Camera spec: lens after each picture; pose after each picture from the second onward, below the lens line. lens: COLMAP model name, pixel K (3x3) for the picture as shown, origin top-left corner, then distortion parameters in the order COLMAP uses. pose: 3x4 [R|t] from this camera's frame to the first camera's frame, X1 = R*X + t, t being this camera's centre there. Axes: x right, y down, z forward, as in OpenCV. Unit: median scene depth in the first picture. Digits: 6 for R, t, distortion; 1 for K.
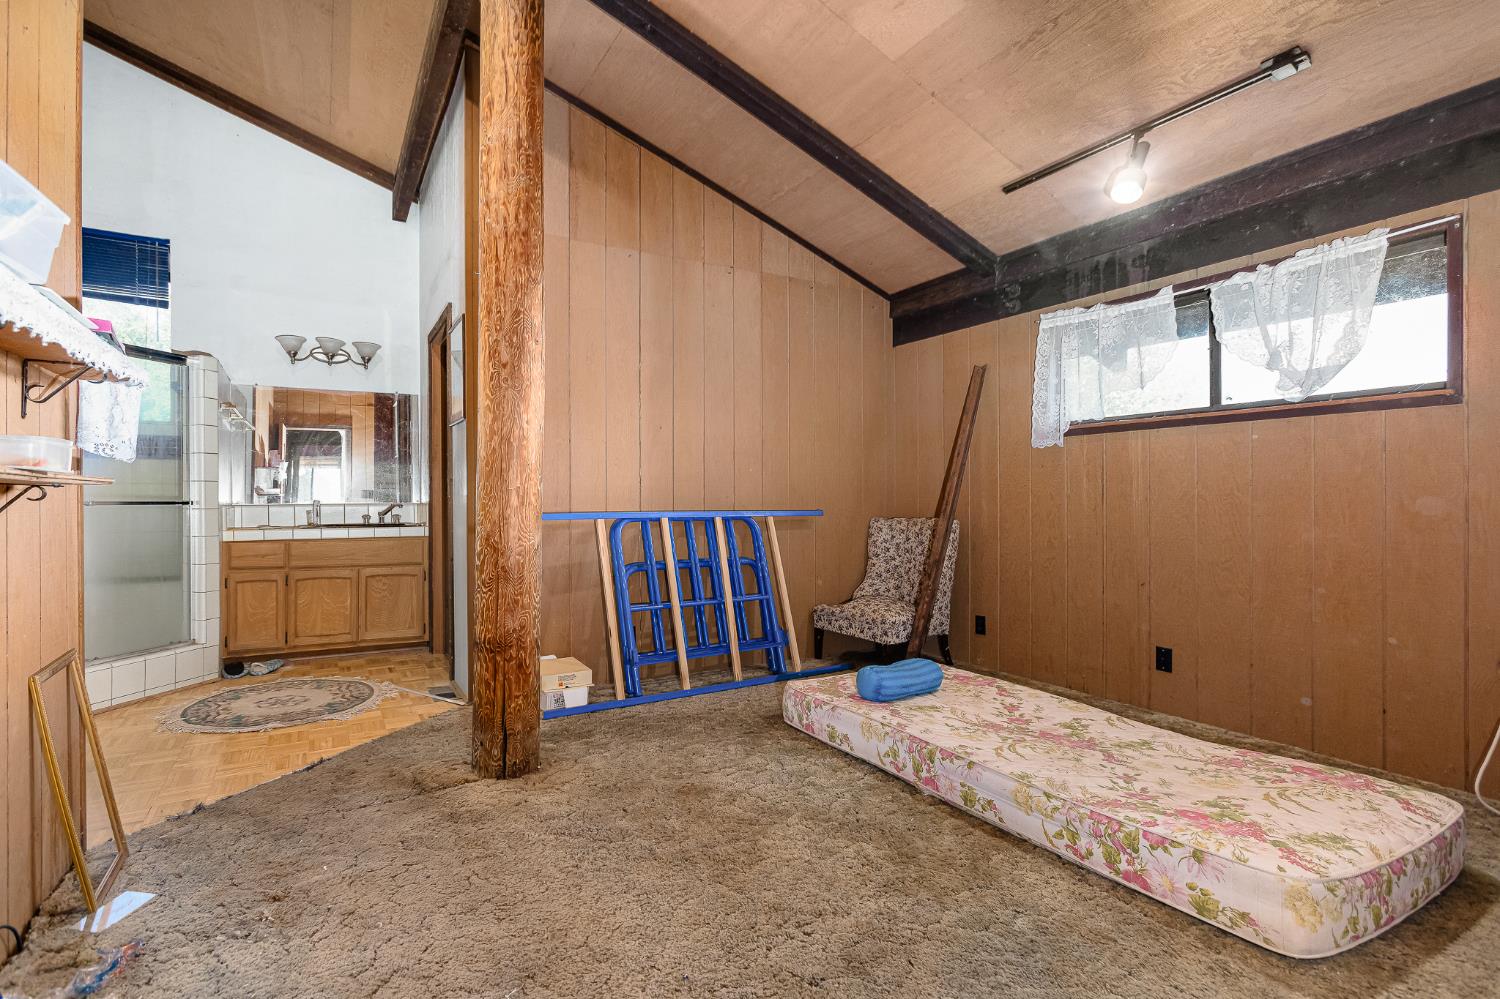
lens RADIAL K [[686.7, 0, 677.6], [0, 686.7, 503.0], [0, 0, 1]] dist [0.000149, 0.000387]
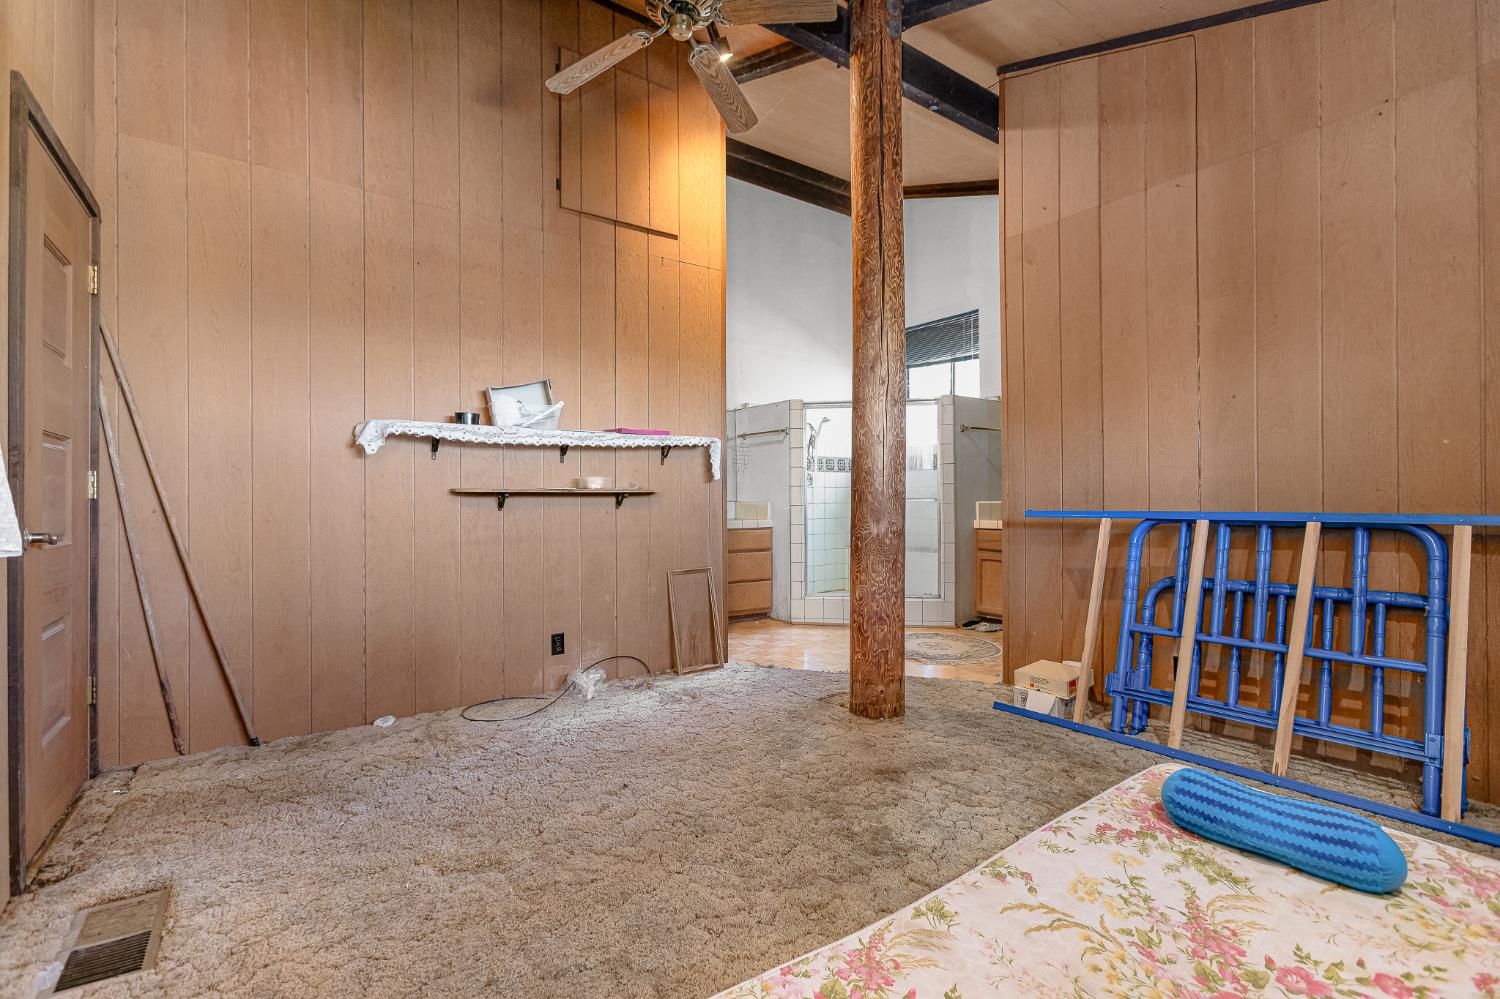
lens RADIAL K [[680.5, 0, 750.0], [0, 680.5, 499.5], [0, 0, 1]] dist [0.000971, 0.000292]
pose [[0.123348, -0.000853, -0.992363, 0.608545], [0.003626, 0.999993, -0.000409, -0.001331], [0.992357, -0.003548, 0.123350, 0.395652]]
